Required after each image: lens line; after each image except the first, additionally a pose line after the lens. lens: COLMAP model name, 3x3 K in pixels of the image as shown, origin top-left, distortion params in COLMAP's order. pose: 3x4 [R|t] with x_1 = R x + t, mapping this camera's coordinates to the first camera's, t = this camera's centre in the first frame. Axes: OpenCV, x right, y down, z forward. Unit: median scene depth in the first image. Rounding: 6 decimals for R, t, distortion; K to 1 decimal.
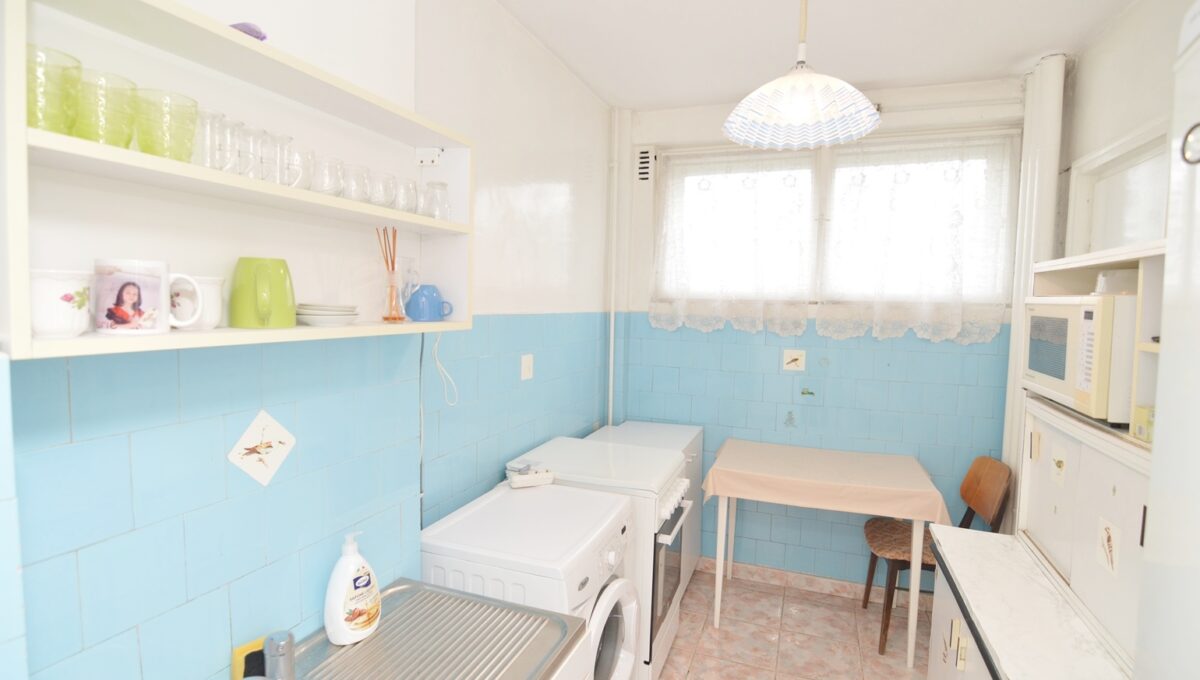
lens RADIAL K [[586.3, 0, 593.0], [0, 586.3, 340.6], [0, 0, 1]] dist [-0.004970, -0.012242]
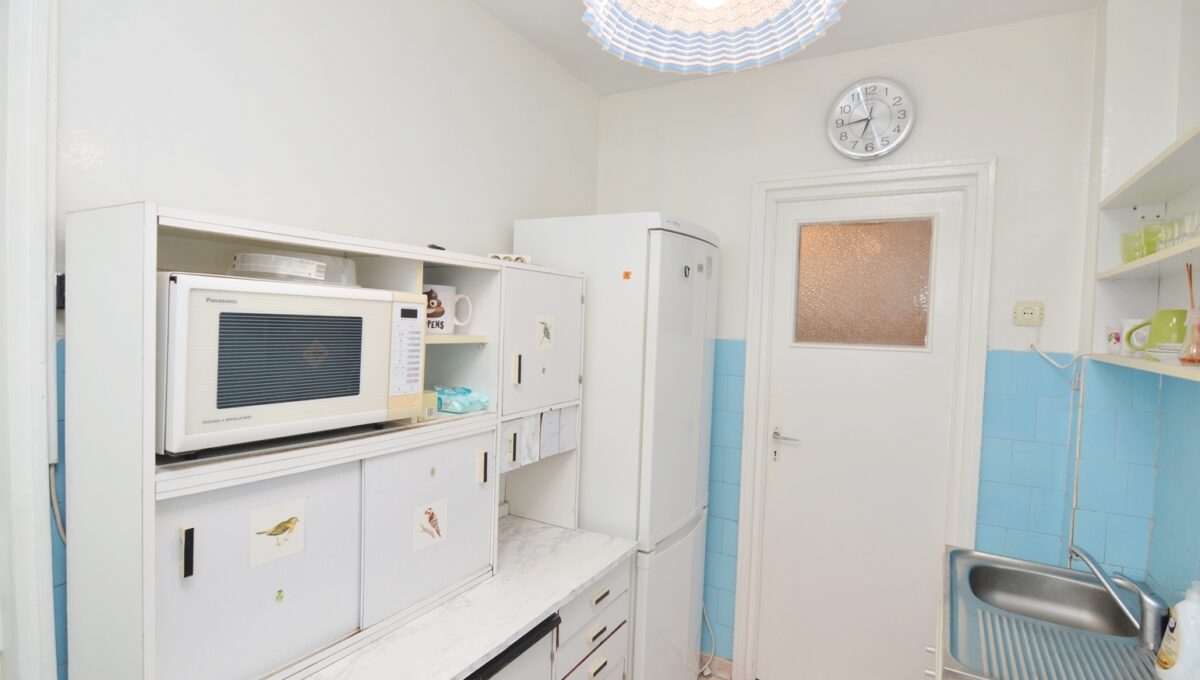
lens RADIAL K [[586.3, 0, 593.0], [0, 586.3, 340.6], [0, 0, 1]] dist [-0.004970, -0.012242]
pose [[-0.983794, -0.060407, 0.168819, 0.176050], [-0.042181, 0.993088, 0.109534, -0.051074], [-0.174269, 0.100638, -0.979542, 0.828859]]
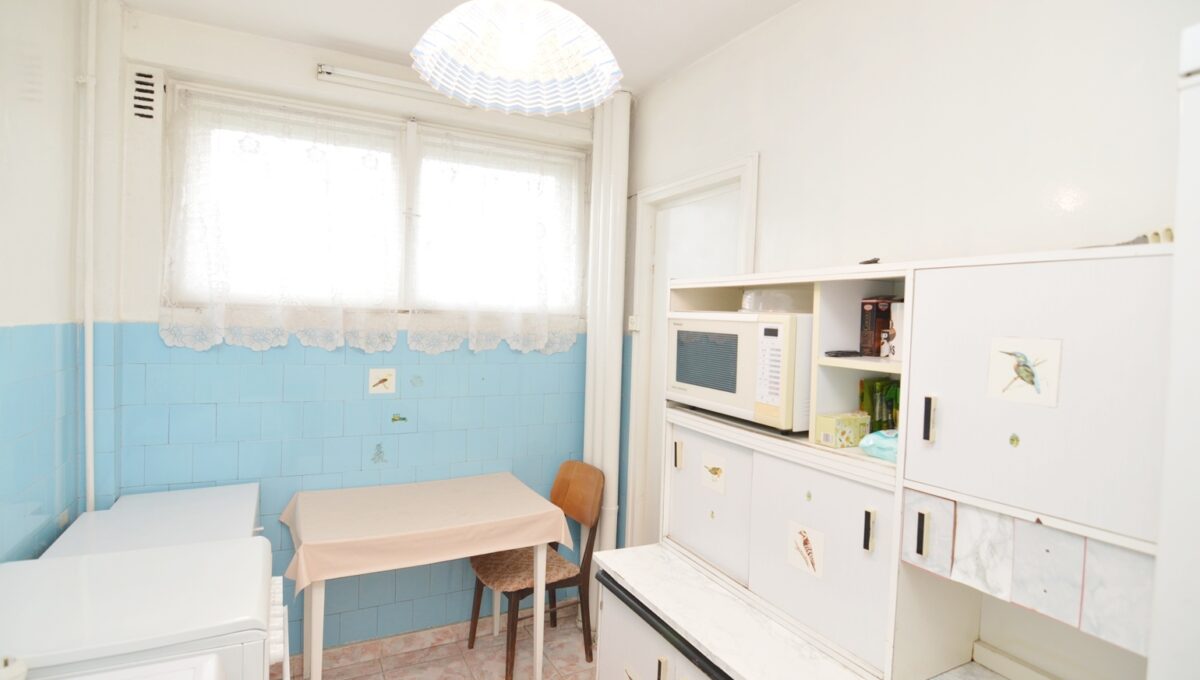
lens RADIAL K [[586.3, 0, 593.0], [0, 586.3, 340.6], [0, 0, 1]] dist [-0.004970, -0.012242]
pose [[0.670239, -0.025320, 0.741713, -0.067956], [0.030684, 0.999509, 0.006393, -0.019798], [-0.741510, 0.018474, 0.670687, 0.231747]]
